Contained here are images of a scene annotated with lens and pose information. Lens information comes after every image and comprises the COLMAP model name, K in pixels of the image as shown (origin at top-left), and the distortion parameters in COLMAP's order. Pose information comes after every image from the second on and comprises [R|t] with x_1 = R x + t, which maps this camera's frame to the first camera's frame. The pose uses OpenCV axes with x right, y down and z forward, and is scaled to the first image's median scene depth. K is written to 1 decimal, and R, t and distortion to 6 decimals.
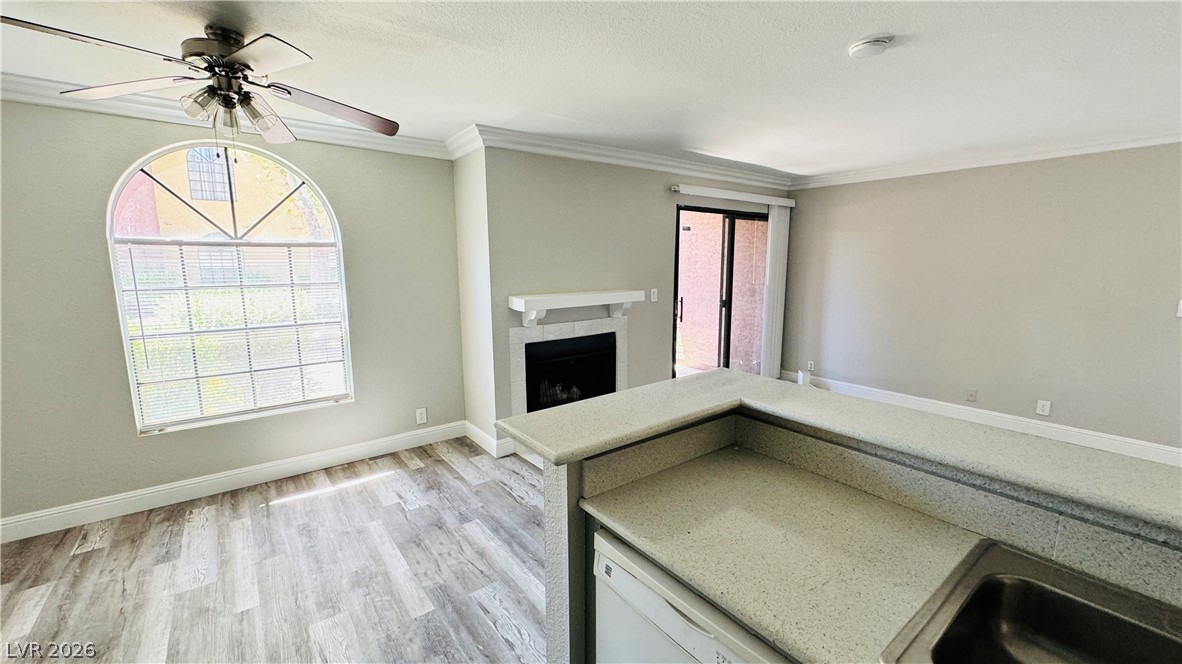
lens RADIAL K [[473.8, 0, 590.6], [0, 473.8, 332.7], [0, 0, 1]] dist [-0.004183, 0.001630]
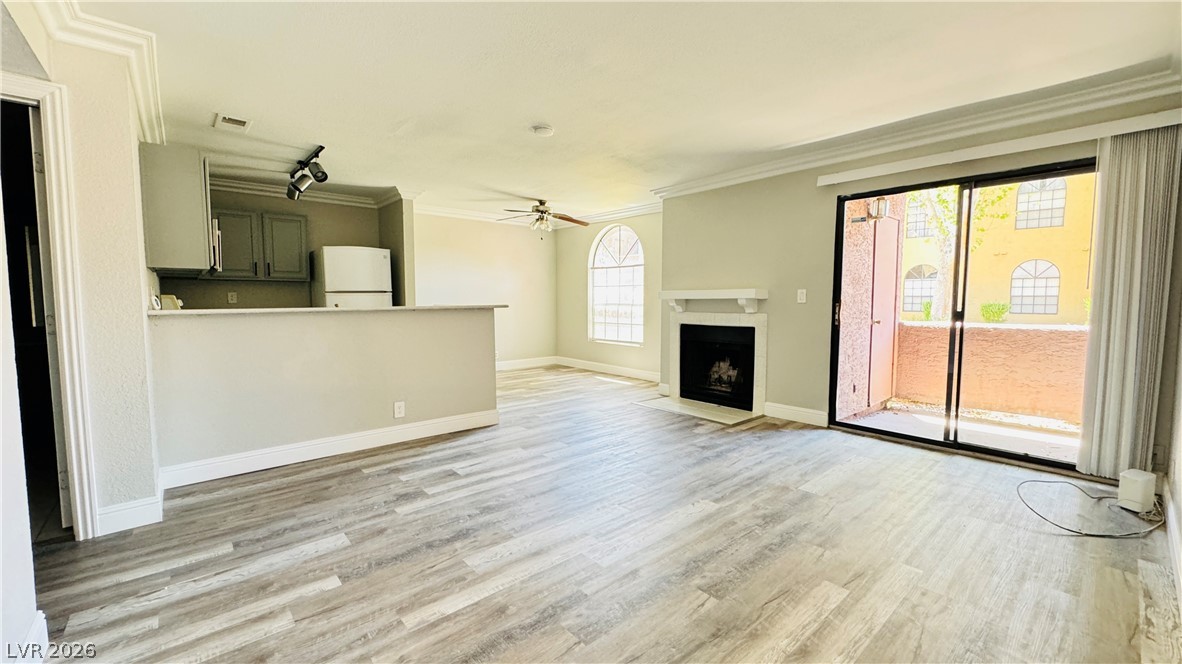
lens RADIAL K [[473.8, 0, 592.3], [0, 473.8, 332.4], [0, 0, 1]] dist [-0.004183, 0.001630]
pose [[0.058741, 0.076195, -0.995361, 1.068006], [-0.153308, 0.985943, 0.066427, -0.004592], [0.986431, 0.148694, 0.069596, 0.517823]]
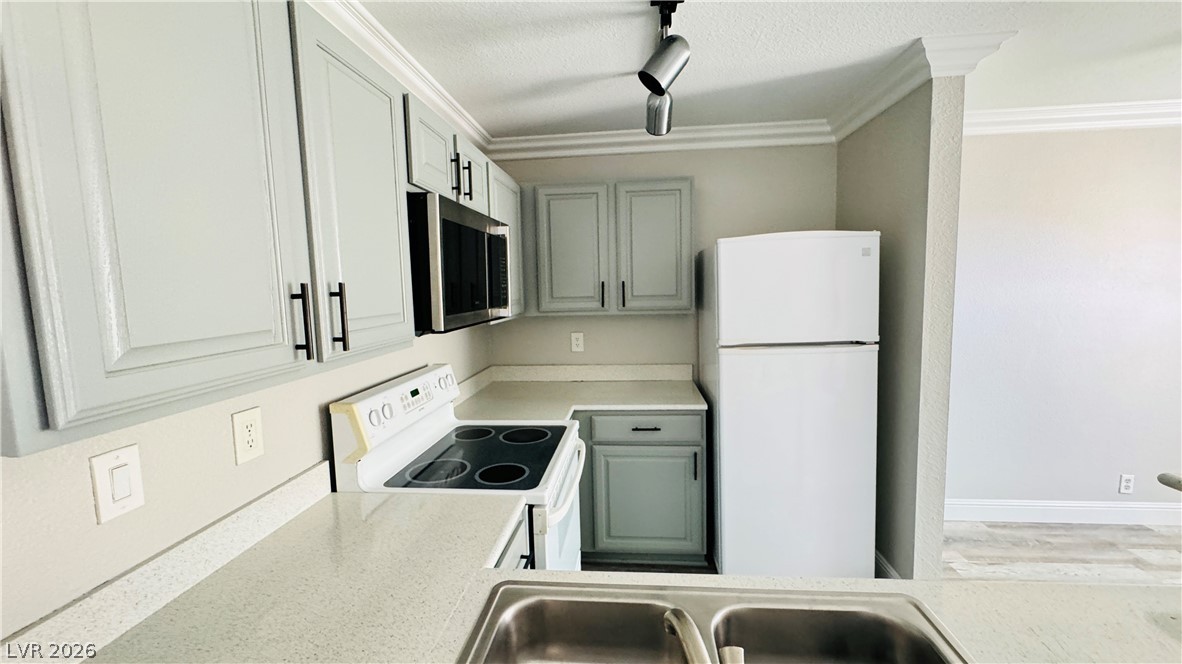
lens RADIAL K [[473.8, 0, 593.2], [0, 473.8, 332.2], [0, 0, 1]] dist [-0.004183, 0.001630]
pose [[-0.674935, 0.089944, -0.732375, 0.325743], [-0.086288, 0.976112, 0.199398, -0.026610], [0.732814, 0.197775, -0.651051, 0.164302]]
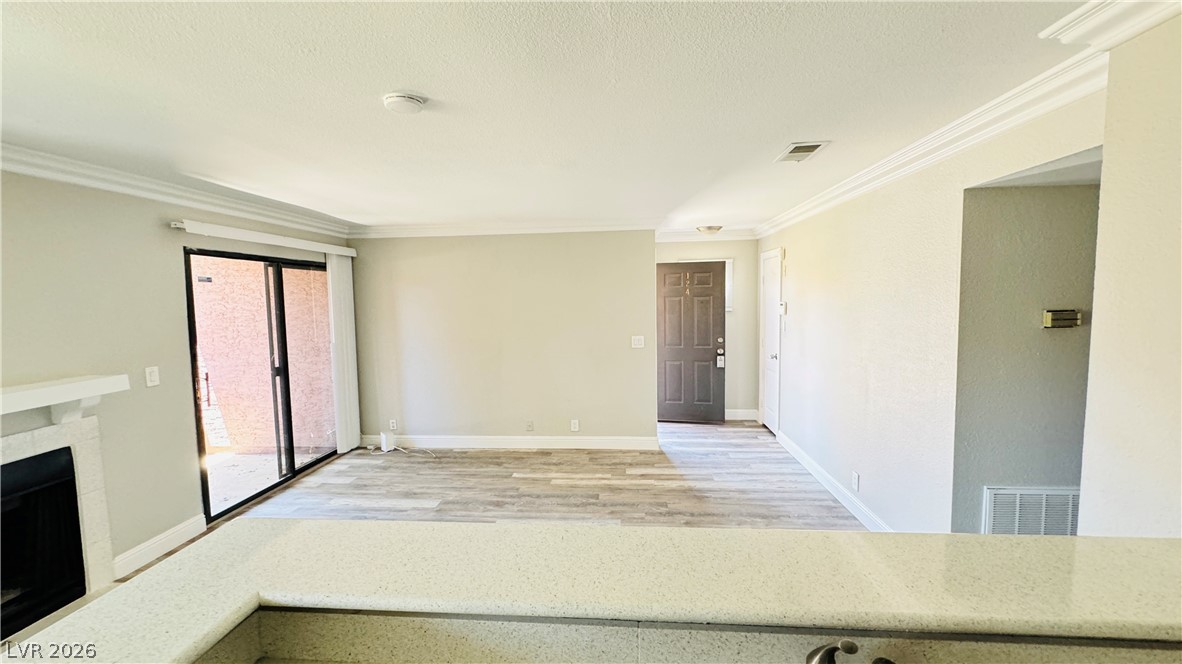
lens RADIAL K [[473.8, 0, 589.3], [0, 473.8, 331.6], [0, 0, 1]] dist [-0.004183, 0.001630]
pose [[0.671654, -0.062406, 0.738232, 0.057402], [0.128689, 0.991126, -0.033299, -0.039093], [-0.729603, 0.117367, 0.673724, 0.078407]]
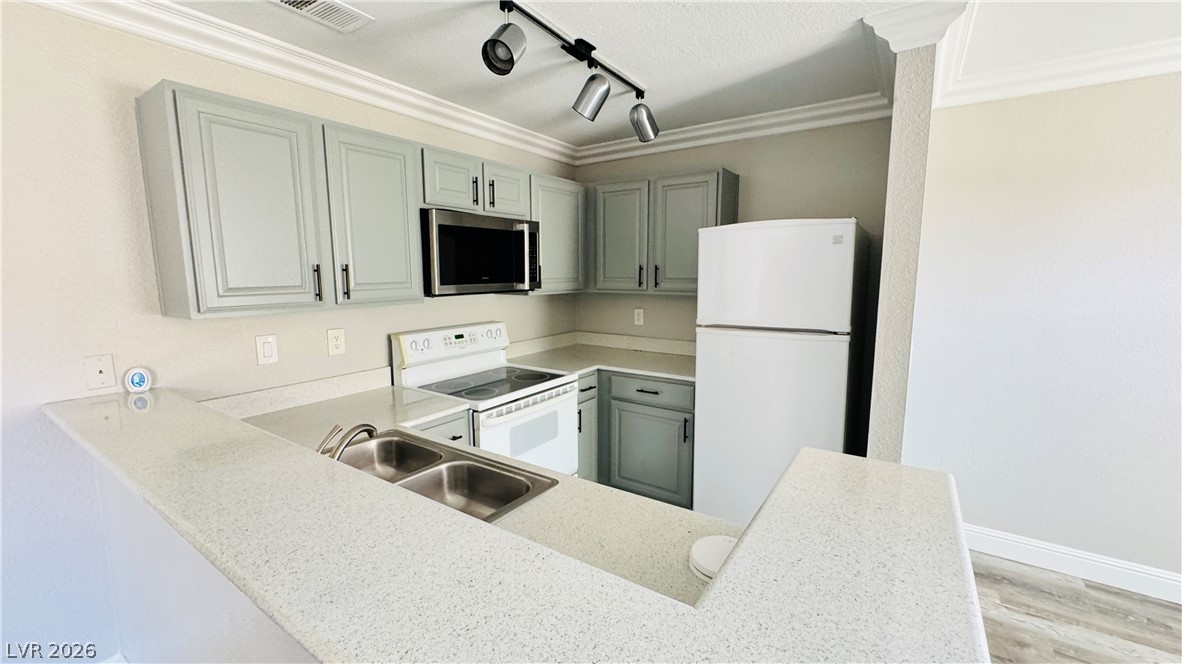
lens RADIAL K [[473.8, 0, 593.0], [0, 473.8, 333.3], [0, 0, 1]] dist [-0.004183, 0.001630]
pose [[-0.948622, 0.046362, -0.312996, 0.165934], [-0.043791, 0.960451, 0.274985, -0.062820], [0.313367, 0.274563, -0.909074, 0.409485]]
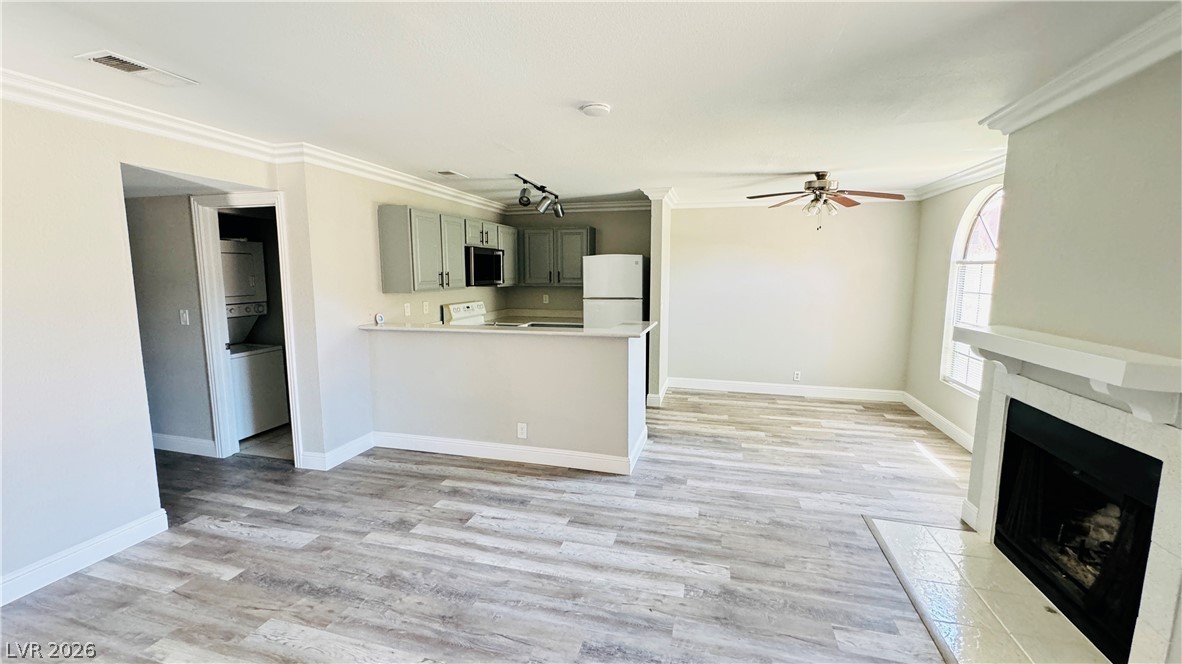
lens RADIAL K [[473.8, 0, 588.5], [0, 473.8, 331.1], [0, 0, 1]] dist [-0.004183, 0.001630]
pose [[-0.797267, 0.078433, -0.598509, 0.624077], [-0.090009, 0.964990, 0.246359, -0.151665], [0.596878, 0.250285, -0.762295, 0.928886]]
